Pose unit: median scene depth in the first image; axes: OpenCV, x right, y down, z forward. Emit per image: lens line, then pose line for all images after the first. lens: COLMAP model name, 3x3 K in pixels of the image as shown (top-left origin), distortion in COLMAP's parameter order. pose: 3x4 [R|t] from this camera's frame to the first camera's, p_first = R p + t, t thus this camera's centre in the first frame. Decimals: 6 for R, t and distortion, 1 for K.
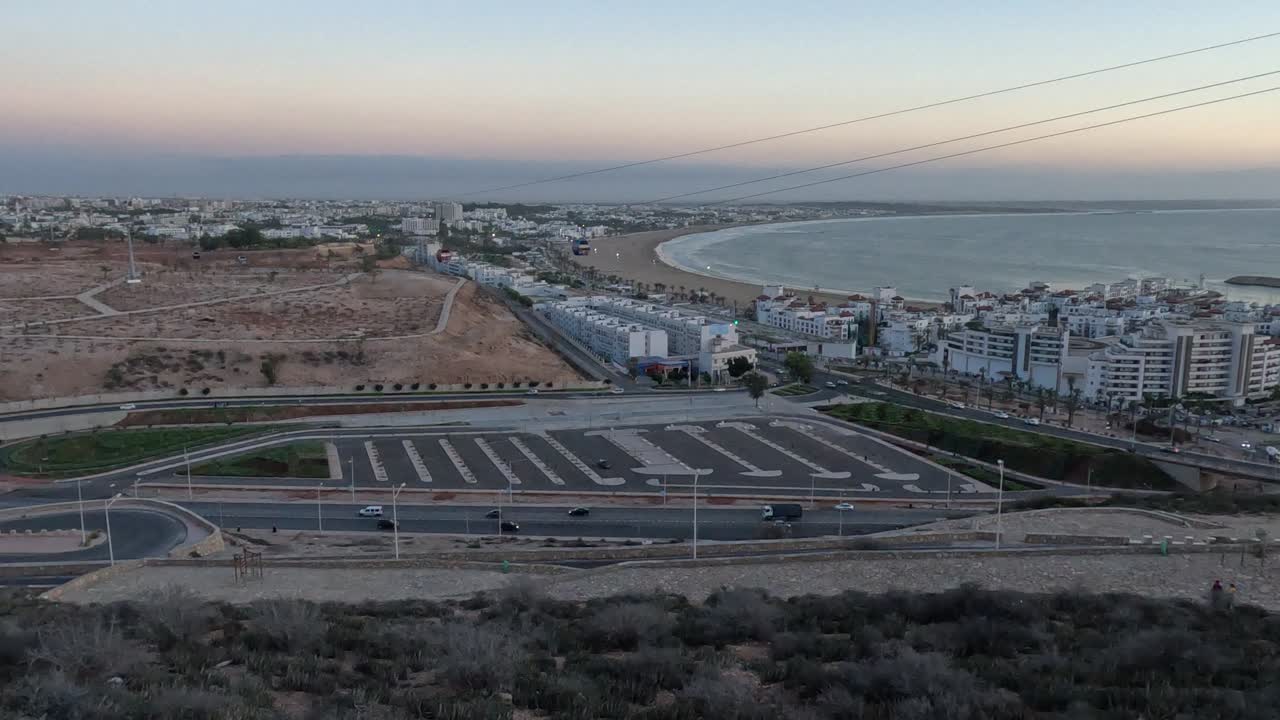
lens RADIAL K [[906.9, 0, 640.0], [0, 906.9, 360.0], [0, 0, 1]] dist [-0.003778, -0.000370]
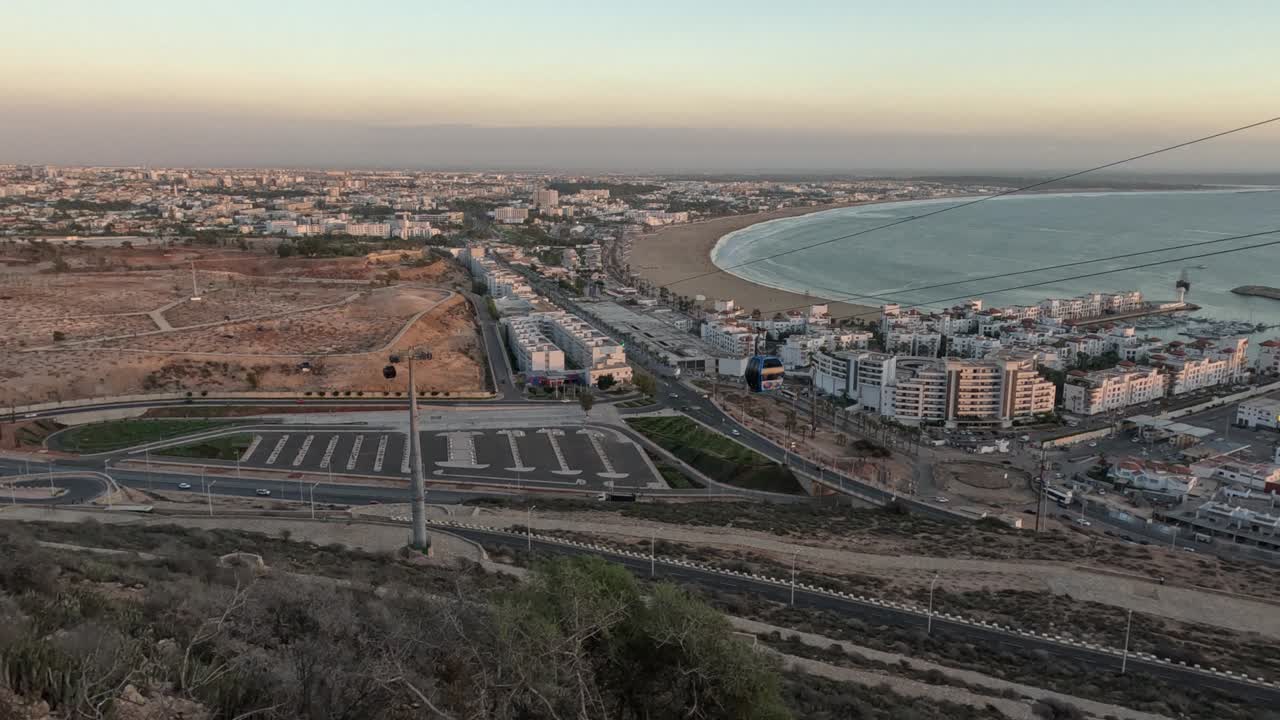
lens RADIAL K [[906.9, 0, 640.0], [0, 906.9, 360.0], [0, 0, 1]] dist [-0.003778, -0.000370]
pose [[0.989440, 0.030434, -0.141710, 0.344075], [-0.025674, 0.999047, 0.035302, -0.072312], [0.142649, -0.031291, 0.989279, -0.288052]]
